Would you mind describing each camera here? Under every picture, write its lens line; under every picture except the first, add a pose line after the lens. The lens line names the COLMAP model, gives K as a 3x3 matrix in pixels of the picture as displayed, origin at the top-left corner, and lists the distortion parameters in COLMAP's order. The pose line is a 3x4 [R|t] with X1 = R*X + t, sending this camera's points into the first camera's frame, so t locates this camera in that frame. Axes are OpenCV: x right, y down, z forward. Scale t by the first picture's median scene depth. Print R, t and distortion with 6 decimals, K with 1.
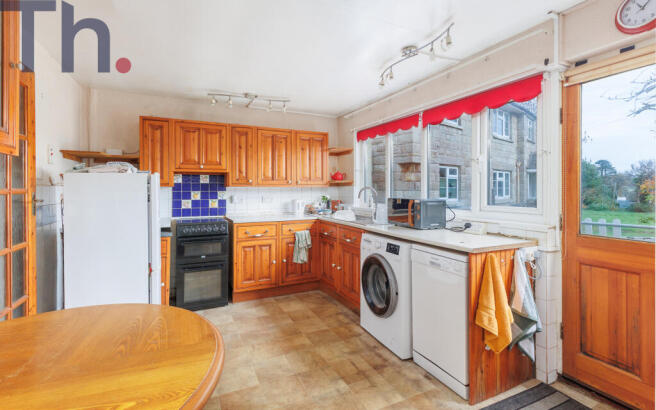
lens RADIAL K [[300.9, 0, 326.1], [0, 300.9, 187.1], [0, 0, 1]] dist [0.019821, 0.000187]
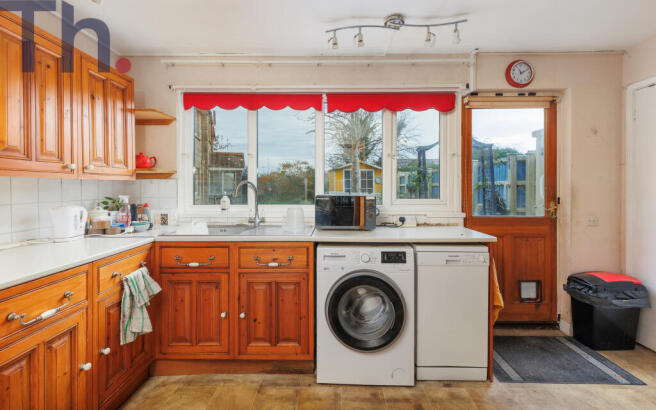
lens RADIAL K [[300.9, 0, 326.1], [0, 300.9, 187.1], [0, 0, 1]] dist [0.019821, 0.000187]
pose [[0.442210, -0.003700, 0.896904, -0.391188], [-0.005772, 0.999959, 0.006971, 0.007860], [-0.896893, -0.008259, 0.442171, 0.543307]]
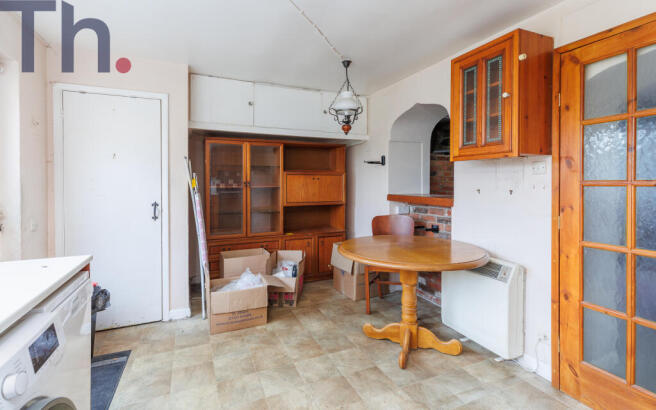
lens RADIAL K [[307.5, 0, 333.6], [0, 307.5, 189.8], [0, 0, 1]] dist [0.001710, 0.000239]
pose [[-0.999761, 0.001282, 0.021816, -0.092114], [0.001687, 0.999827, 0.018542, 0.006133], [-0.021789, 0.018575, -0.999590, 0.914530]]
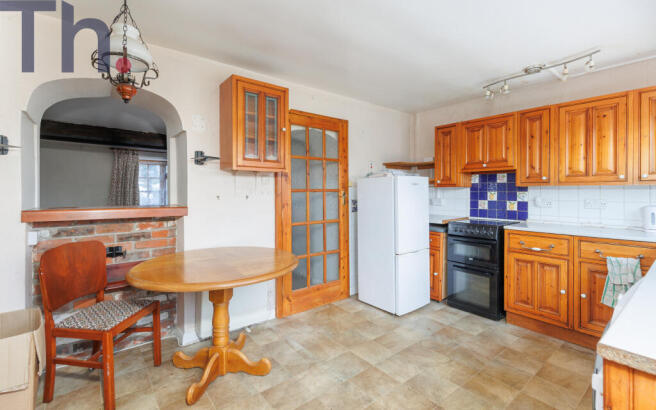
lens RADIAL K [[300.3, 0, 328.7], [0, 300.3, 193.2], [0, 0, 1]] dist [0.001025, 0.000166]
pose [[0.228954, 0.007763, -0.973406, 0.385093], [0.006766, 0.999931, 0.009566, 0.006599], [0.973414, -0.008776, 0.228886, 0.306170]]
